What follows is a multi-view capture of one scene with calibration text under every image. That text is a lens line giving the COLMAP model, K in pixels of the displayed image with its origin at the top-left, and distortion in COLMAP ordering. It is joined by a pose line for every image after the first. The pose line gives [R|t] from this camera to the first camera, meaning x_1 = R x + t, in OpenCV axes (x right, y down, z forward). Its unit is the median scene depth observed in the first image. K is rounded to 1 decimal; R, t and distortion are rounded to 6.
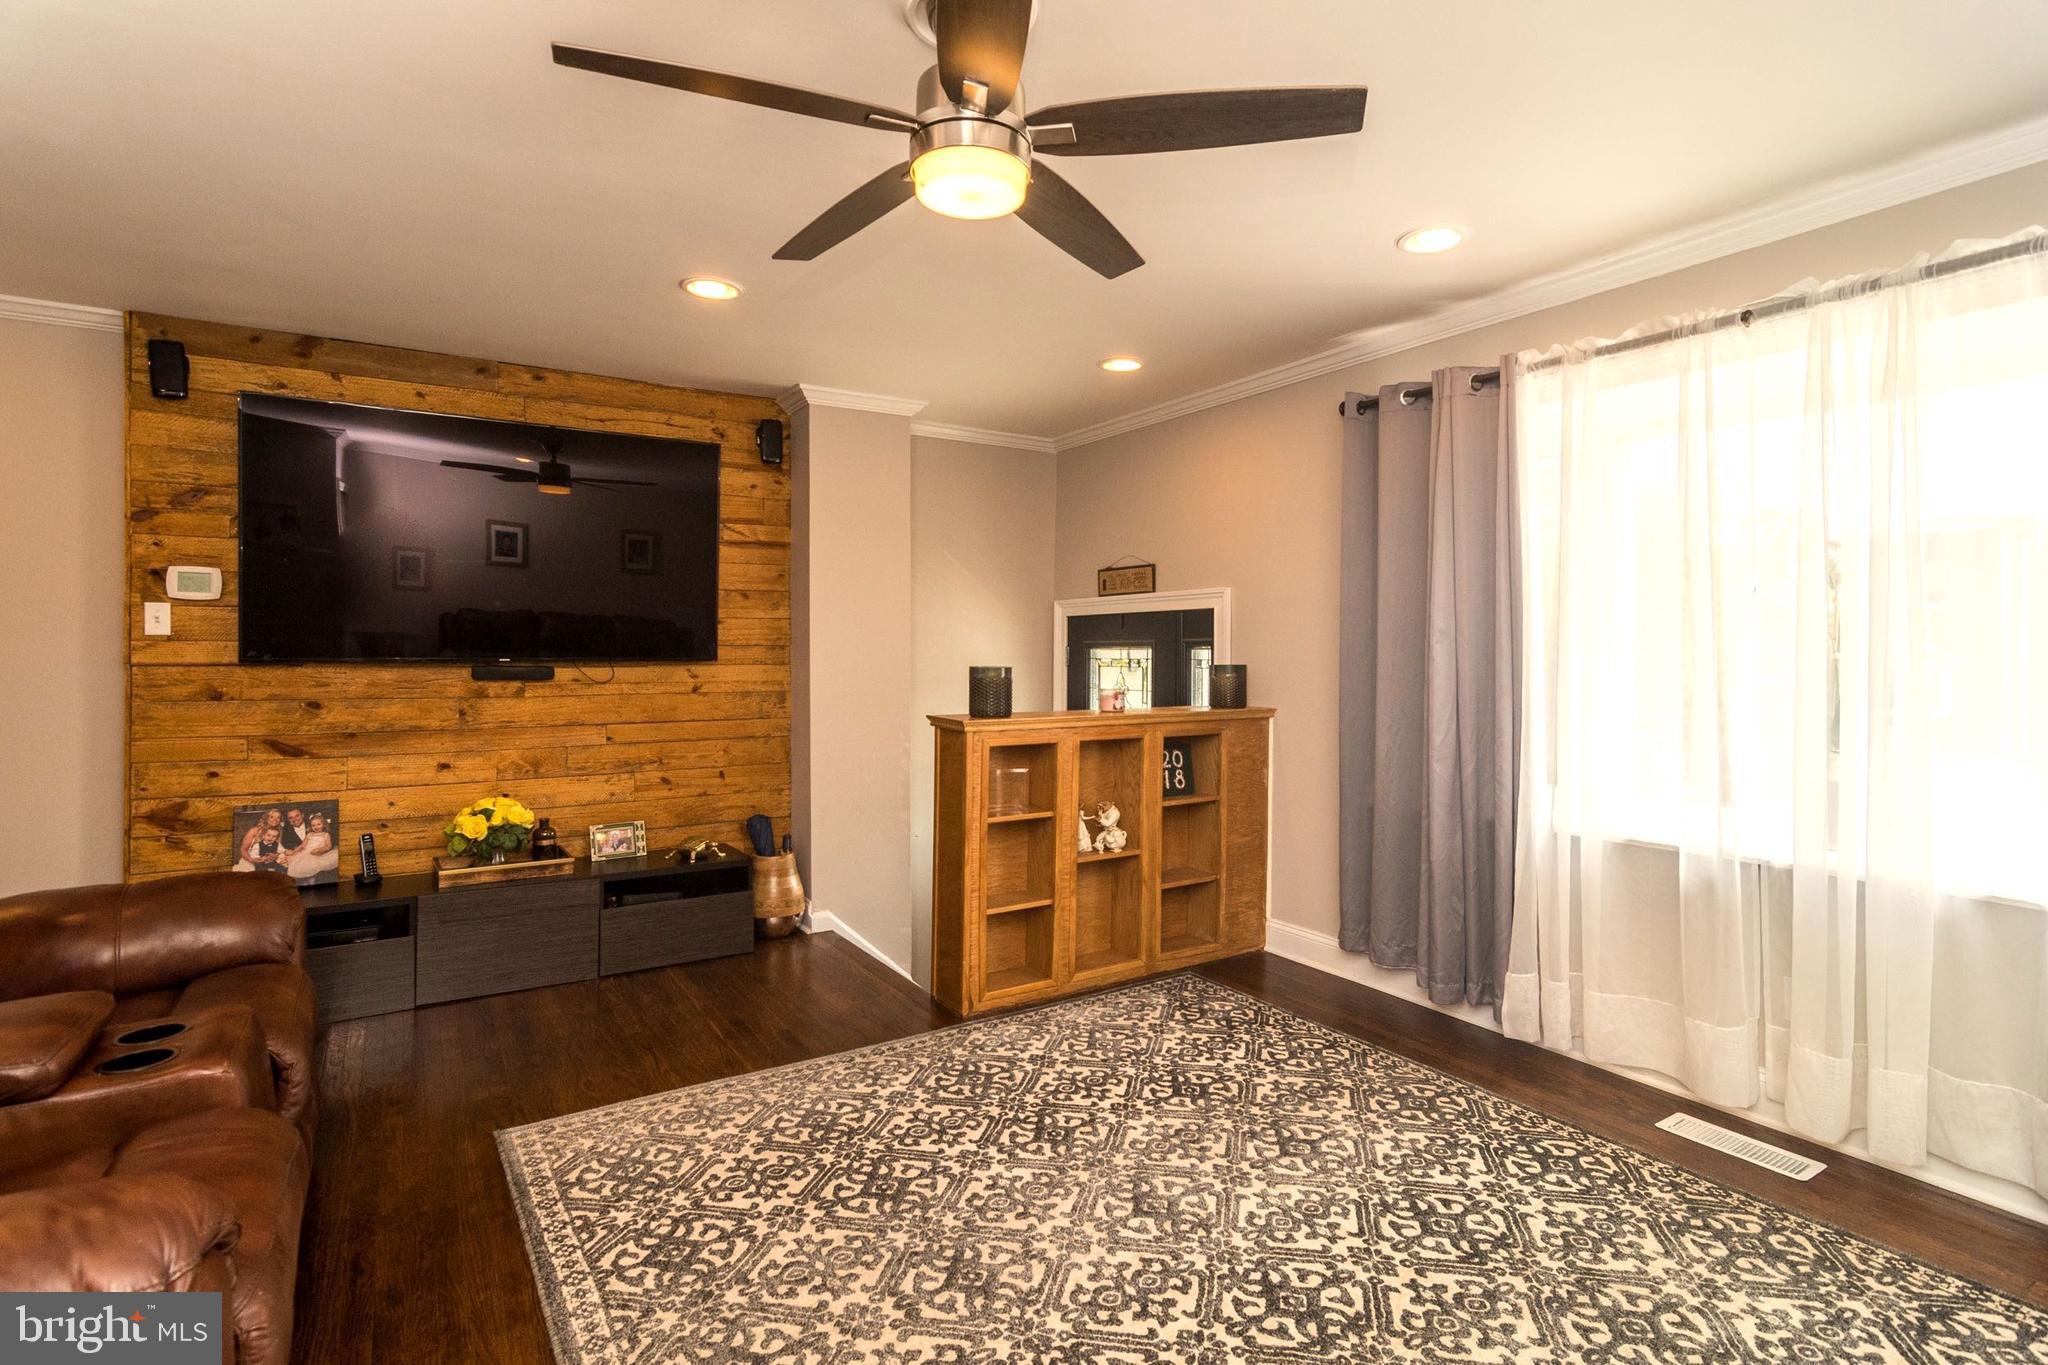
lens RADIAL K [[1015.4, 0, 1052.7], [0, 1015.4, 664.1], [0, 0, 1]] dist [0.002172, 0.000207]
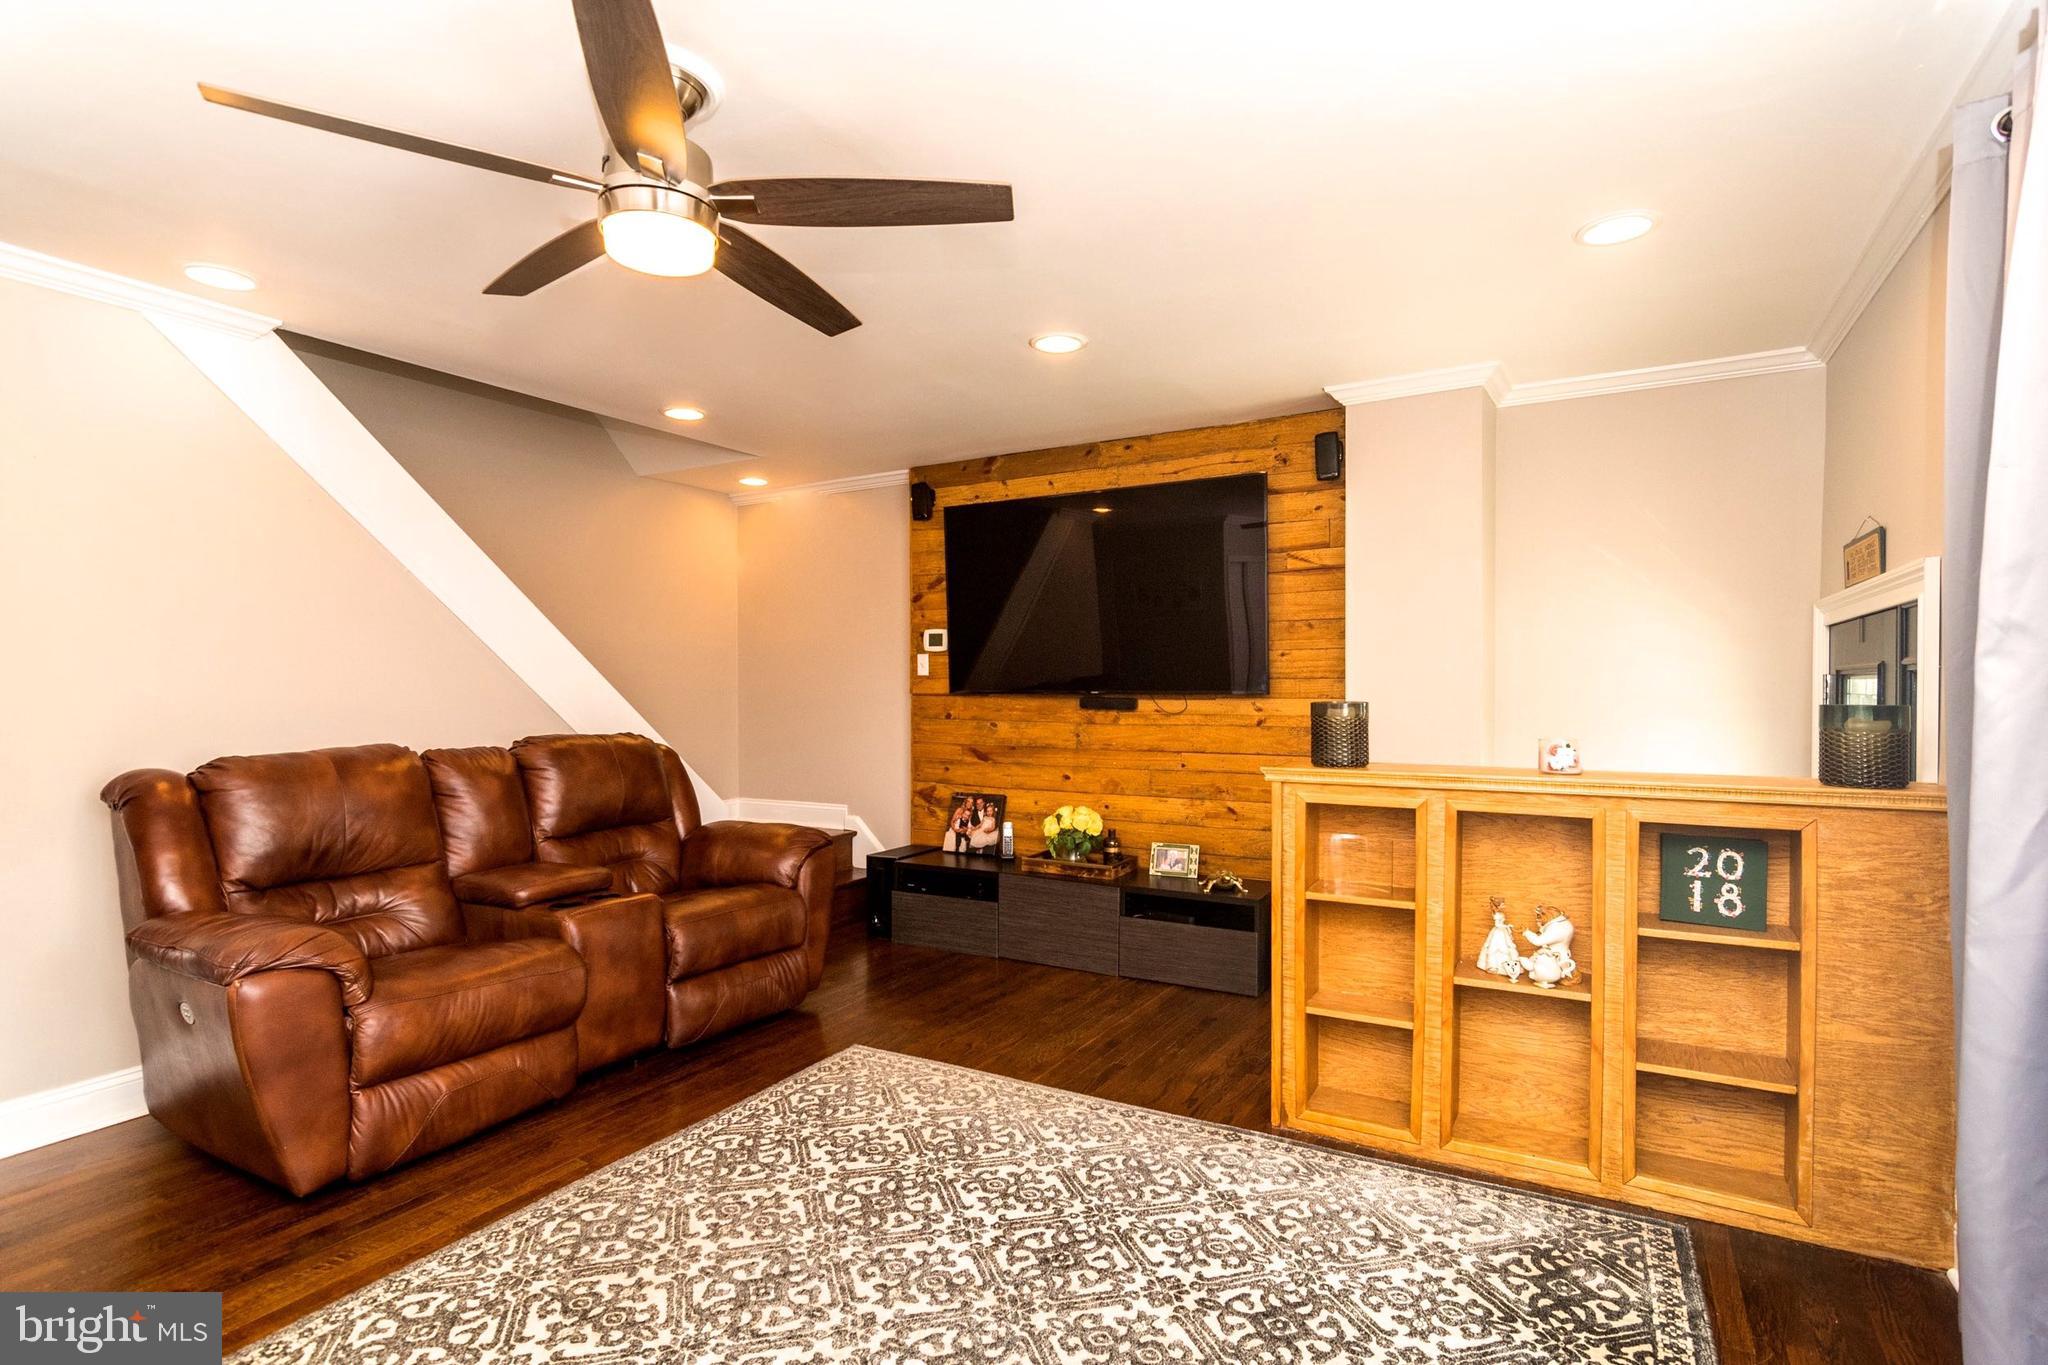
lens RADIAL K [[1000.9, 0, 1013.5], [0, 1000.9, 705.4], [0, 0, 1]] dist [0.000759, -0.000126]
pose [[0.447778, 0.014141, -0.894033, 0.509601], [-0.007777, 0.999899, 0.011921, -0.002542], [0.894111, 0.001615, 0.447842, 0.422418]]
